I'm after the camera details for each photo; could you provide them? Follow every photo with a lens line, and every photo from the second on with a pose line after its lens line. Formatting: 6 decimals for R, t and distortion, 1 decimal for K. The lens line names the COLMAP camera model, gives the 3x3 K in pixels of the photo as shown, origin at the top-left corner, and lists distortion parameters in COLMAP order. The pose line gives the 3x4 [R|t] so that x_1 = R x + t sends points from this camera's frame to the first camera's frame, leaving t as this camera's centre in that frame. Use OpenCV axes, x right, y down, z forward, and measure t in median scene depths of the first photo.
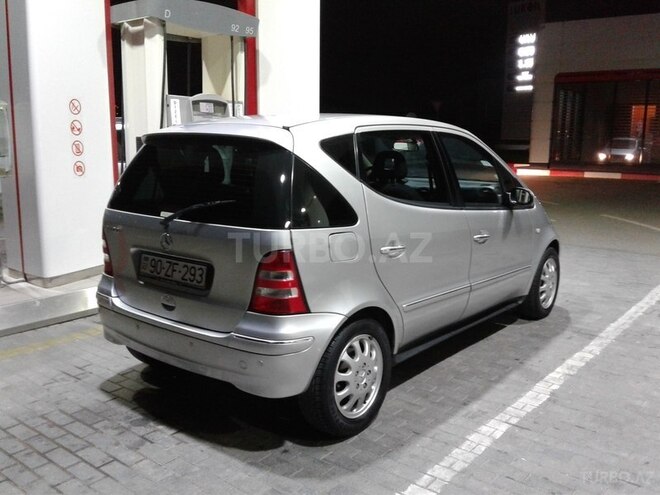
lens RADIAL K [[613.0, 0, 331.1], [0, 613.0, 246.4], [0, 0, 1]] dist [0.087125, -0.197103]
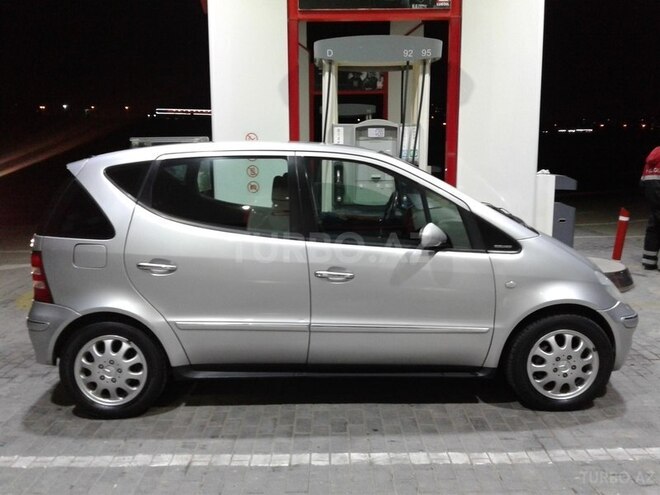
lens RADIAL K [[613.0, 0, 331.1], [0, 613.0, 246.4], [0, 0, 1]] dist [0.087125, -0.197103]
pose [[0.622175, 0.094512, -0.777152, 0.905802], [-0.116079, 0.992850, 0.027812, -0.077073], [0.774224, 0.072908, 0.628698, 0.438102]]
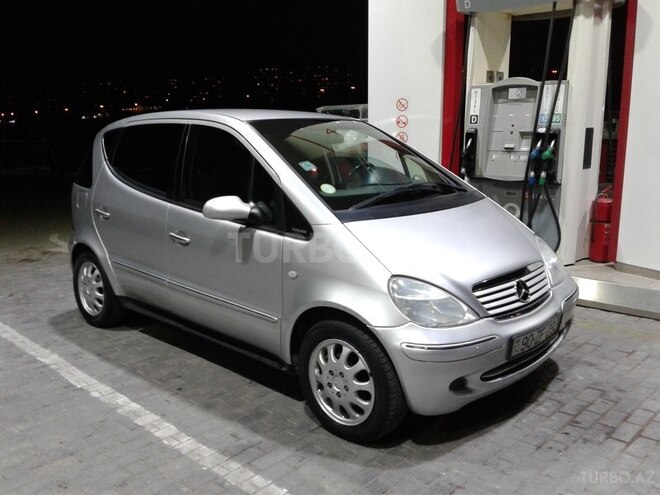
lens RADIAL K [[613.0, 0, 331.1], [0, 613.0, 246.4], [0, 0, 1]] dist [0.087125, -0.197103]
pose [[-0.088624, 0.182670, -0.979172, 1.120385], [-0.163572, 0.967025, 0.195209, -0.216715], [0.982543, 0.177465, -0.055822, 1.260156]]
